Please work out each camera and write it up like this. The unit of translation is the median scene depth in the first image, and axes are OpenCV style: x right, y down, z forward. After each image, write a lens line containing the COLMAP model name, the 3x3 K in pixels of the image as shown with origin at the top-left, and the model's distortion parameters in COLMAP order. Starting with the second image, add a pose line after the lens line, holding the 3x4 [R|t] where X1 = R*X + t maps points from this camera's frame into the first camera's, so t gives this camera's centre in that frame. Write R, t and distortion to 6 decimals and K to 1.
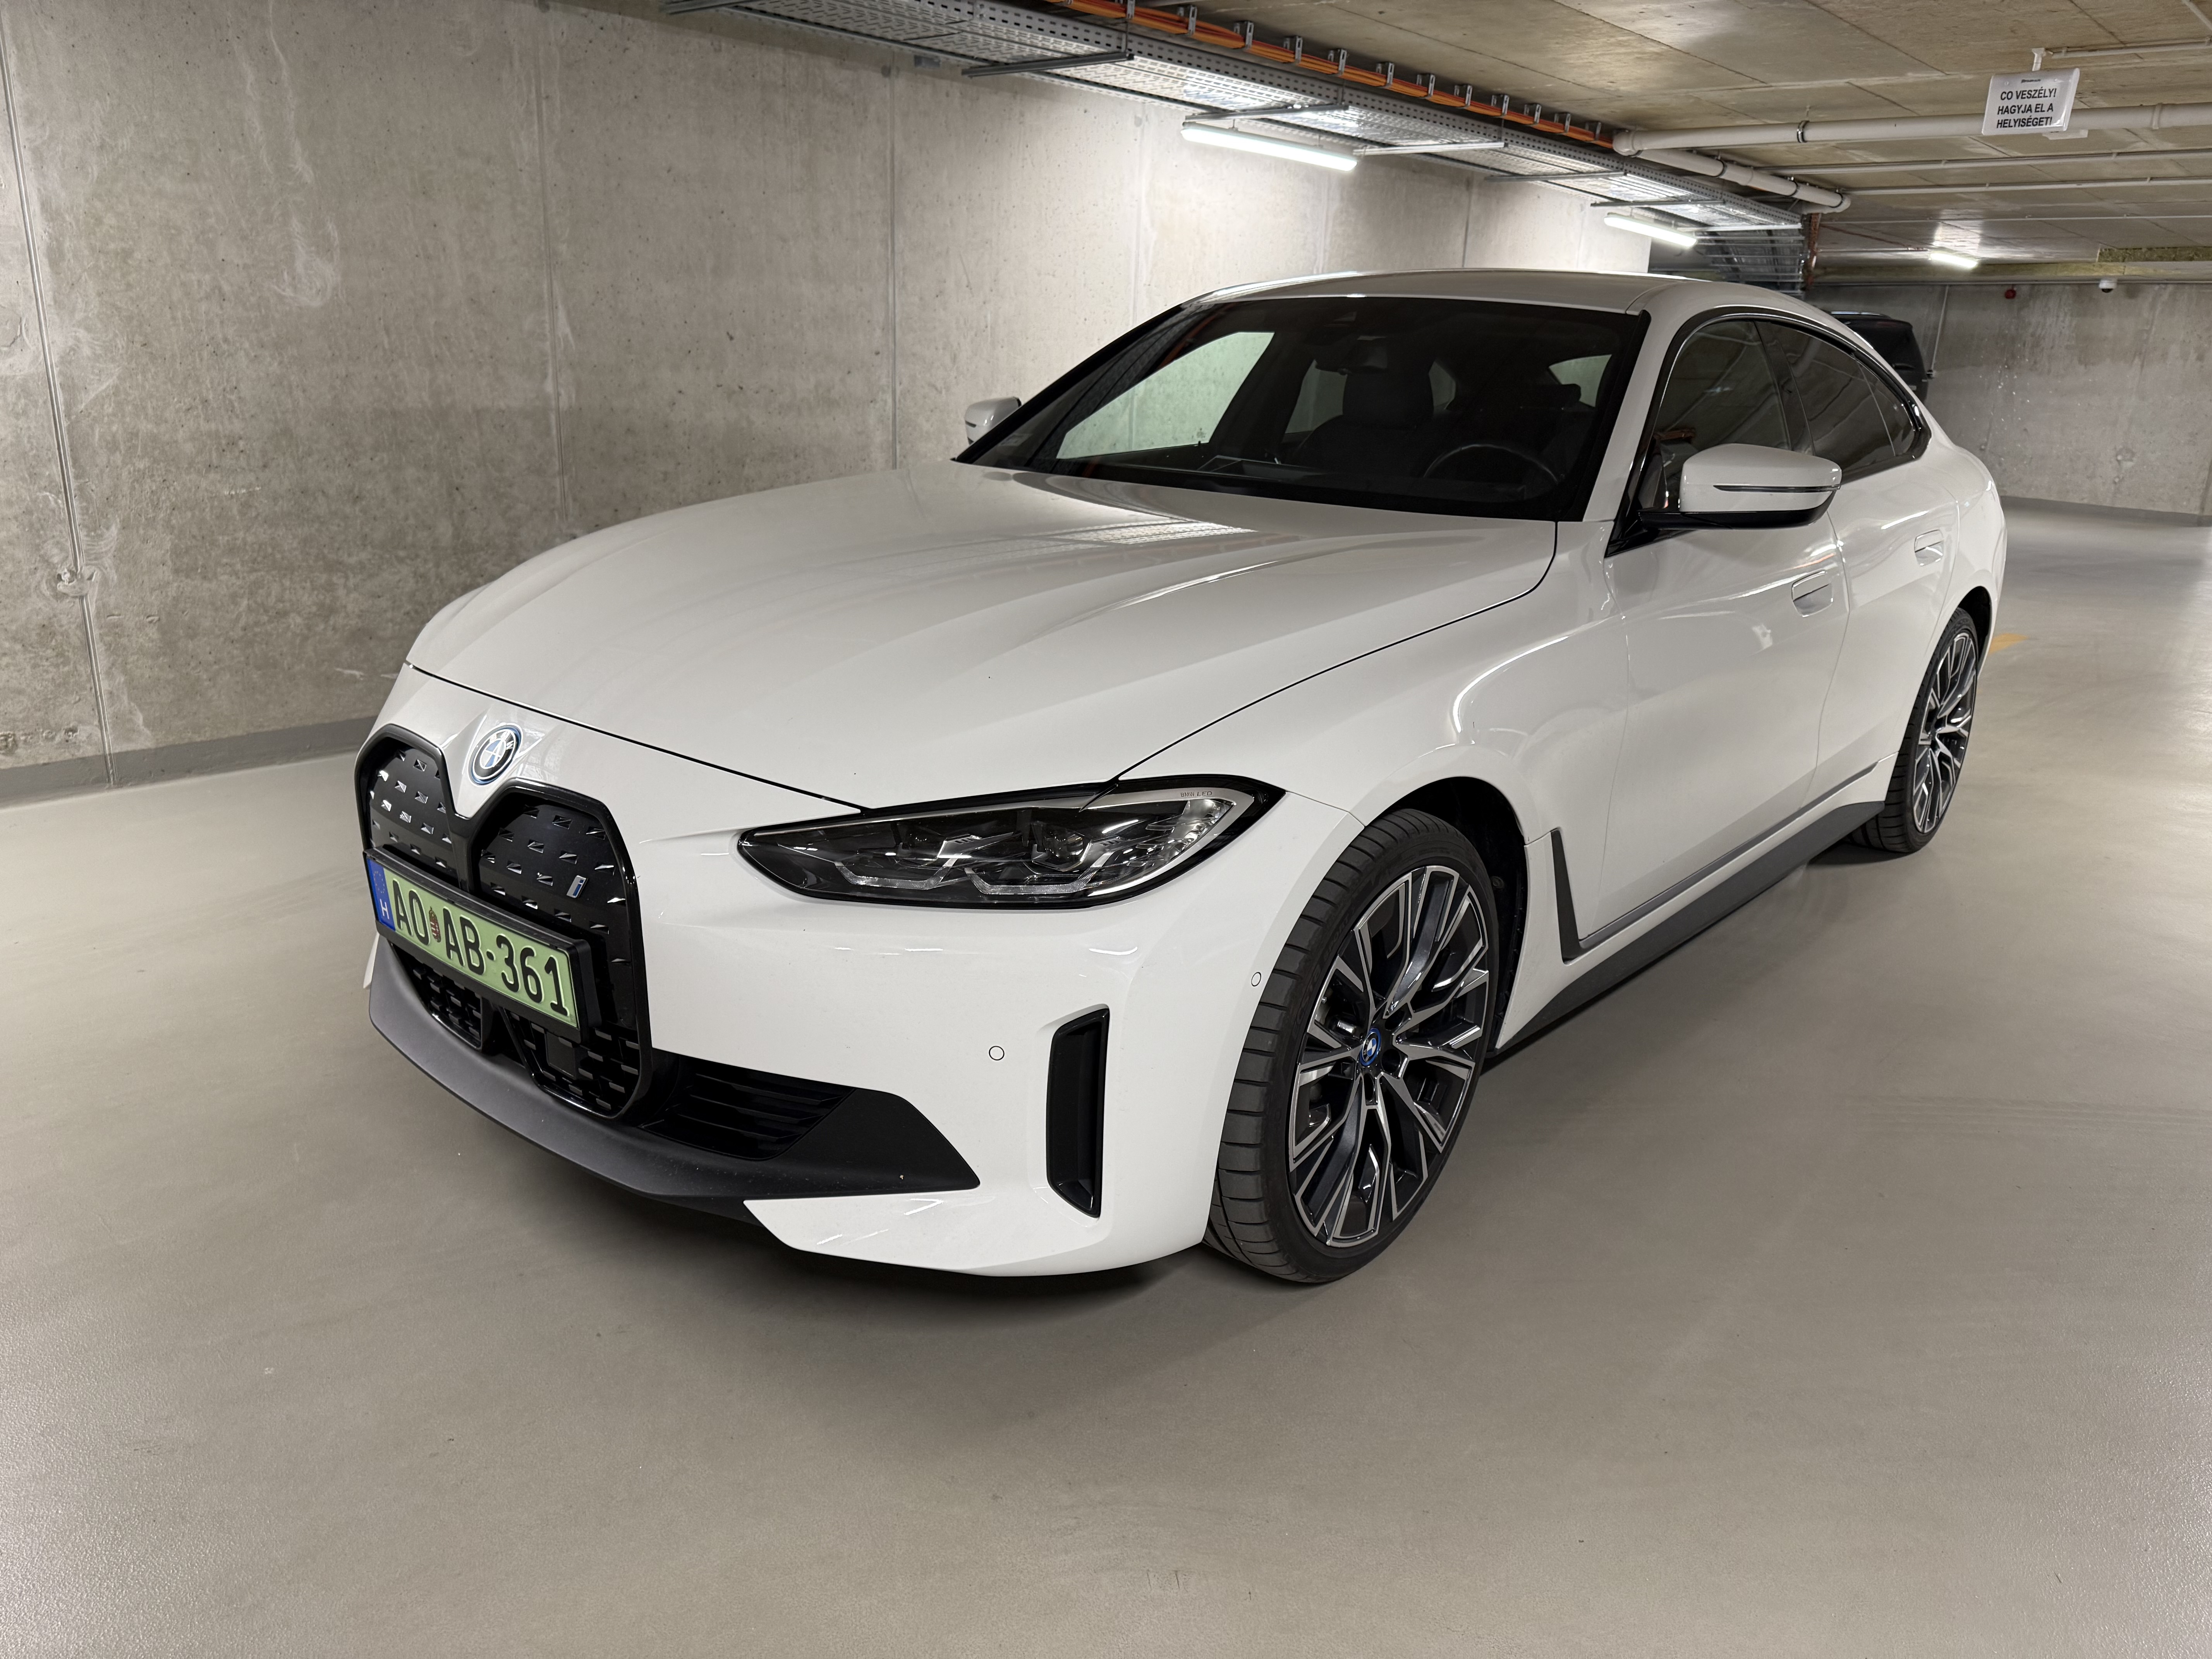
lens RADIAL K [[1565.8, 0, 1111.4], [0, 1565.8, 830.5], [0, 0, 1]] dist [-0.005560, 0.002562]
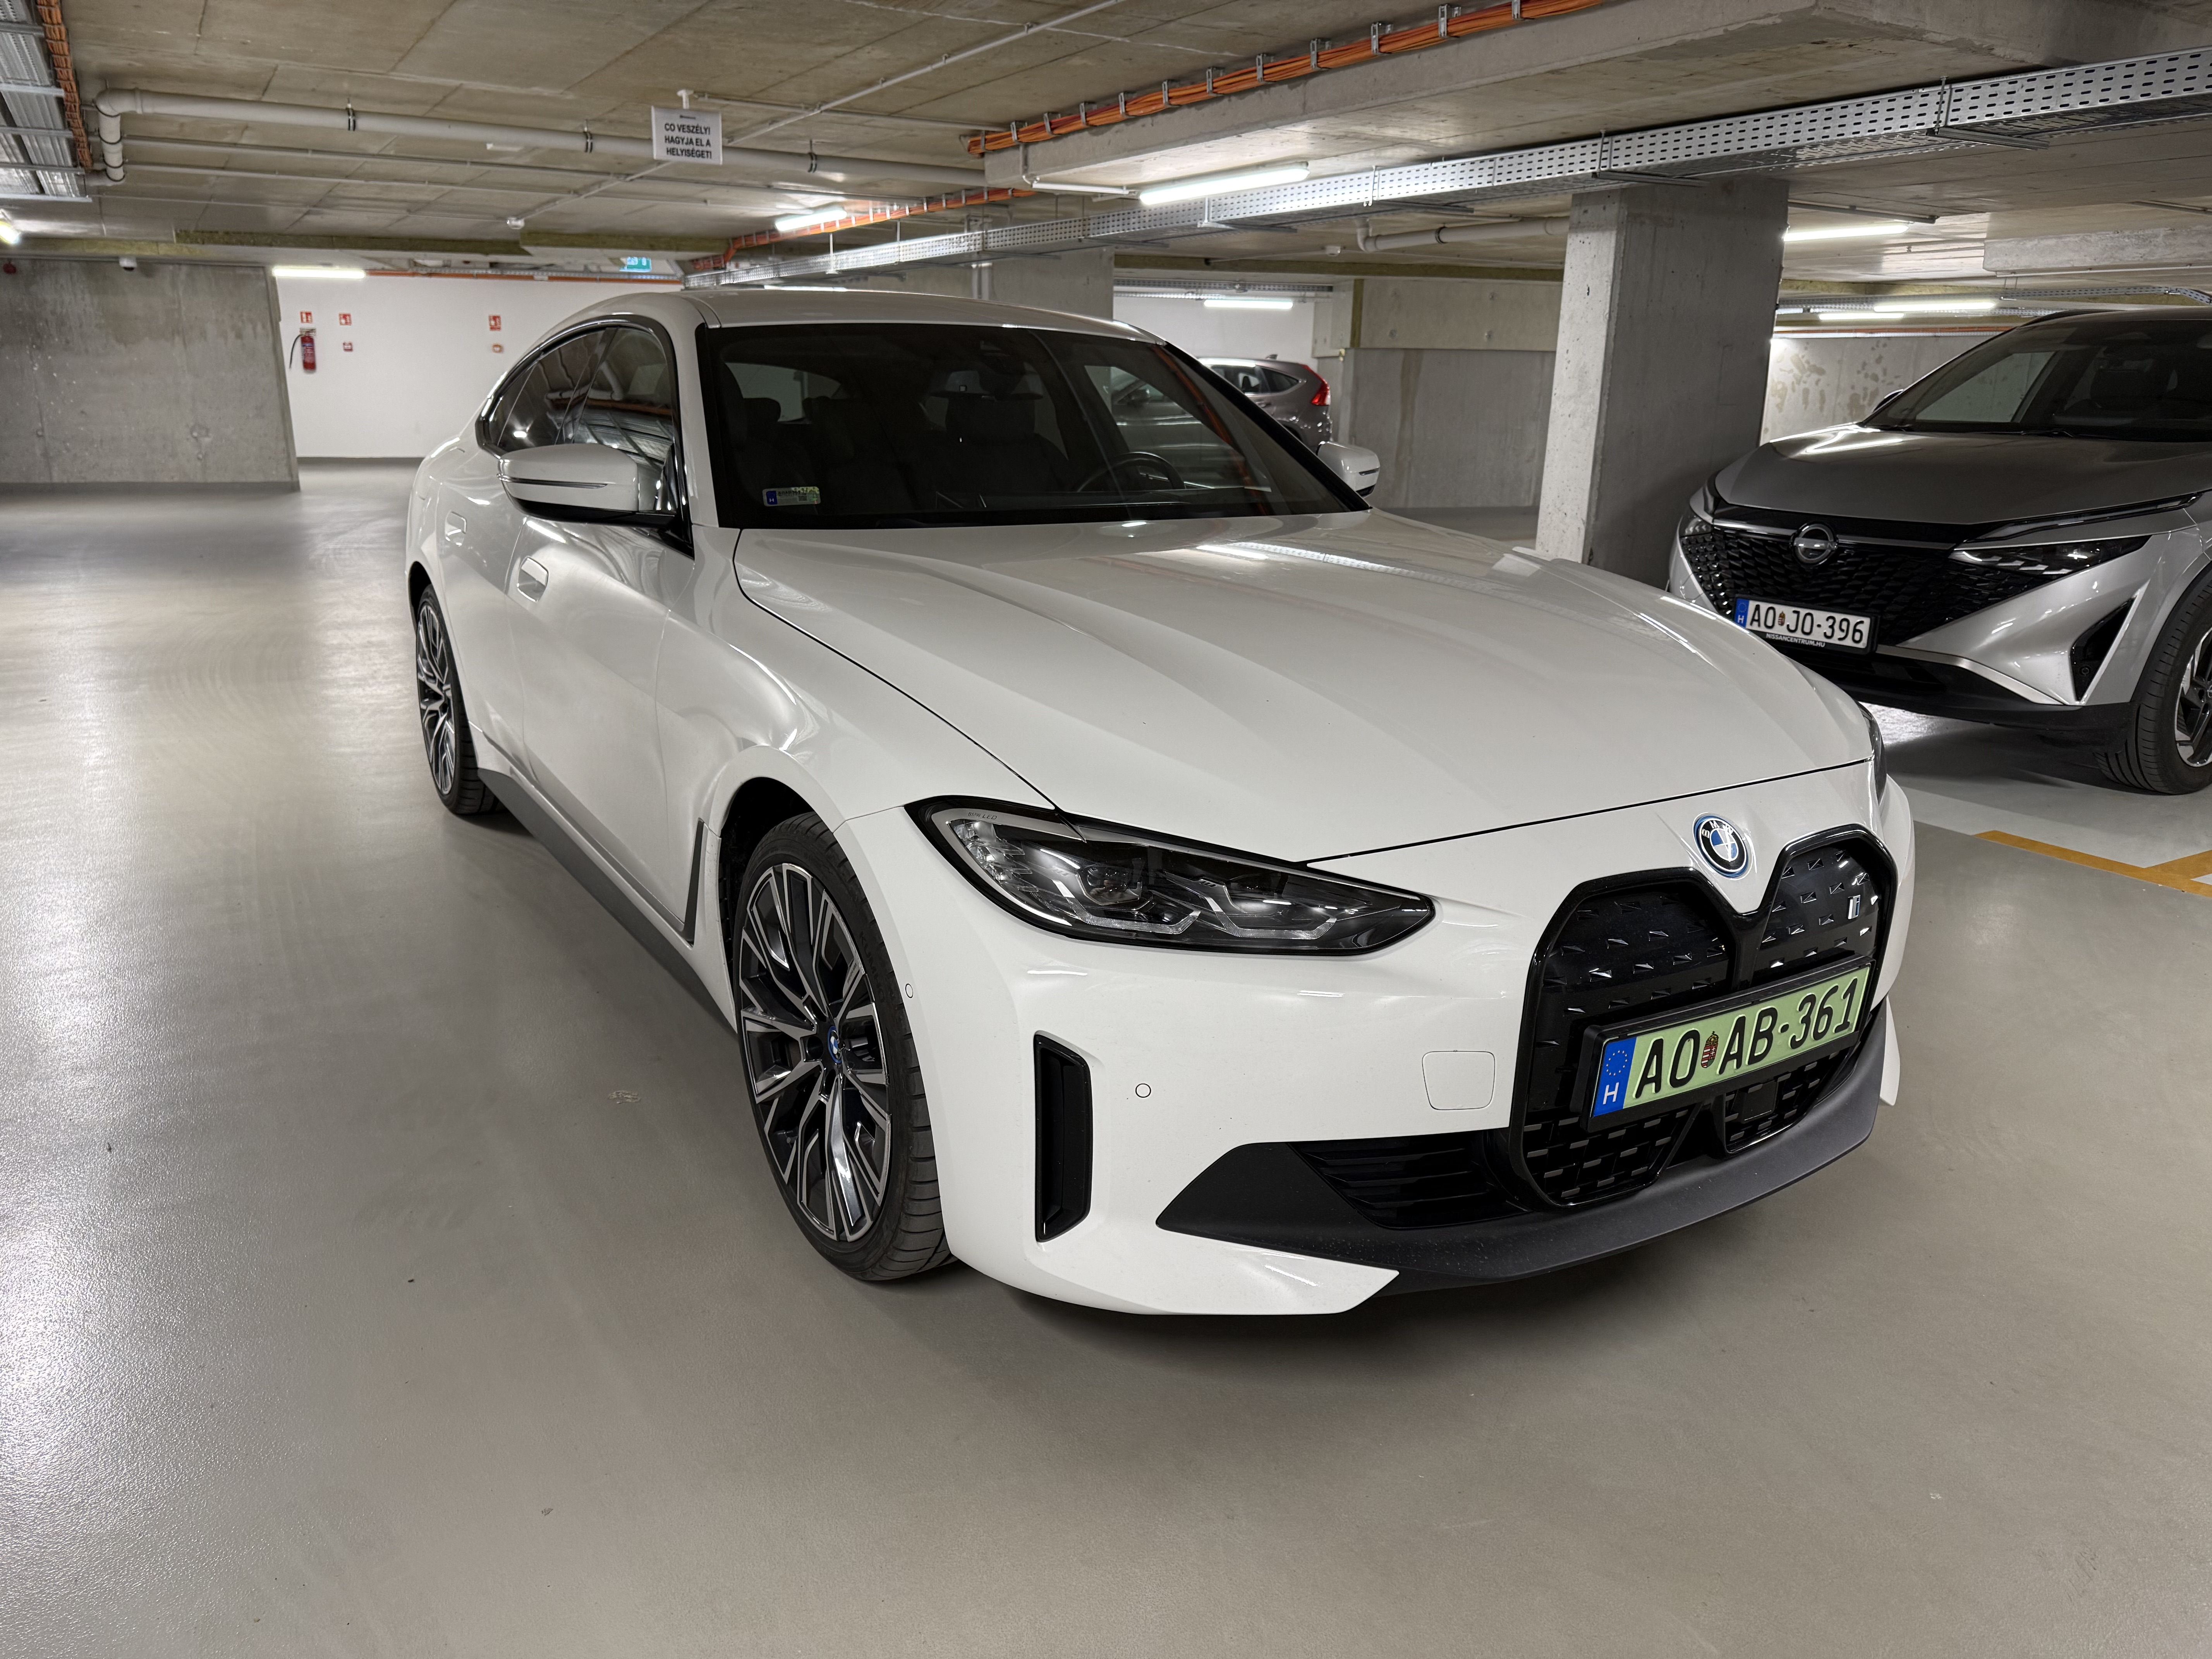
lens RADIAL K [[1565.8, 0, 1111.4], [0, 1565.8, 830.5], [0, 0, 1]] dist [-0.005560, 0.002562]
pose [[0.321648, -0.293811, 0.900121, -0.998366], [0.276472, 0.938354, 0.207496, -0.260622], [-0.905597, 0.182118, 0.383050, 0.700601]]
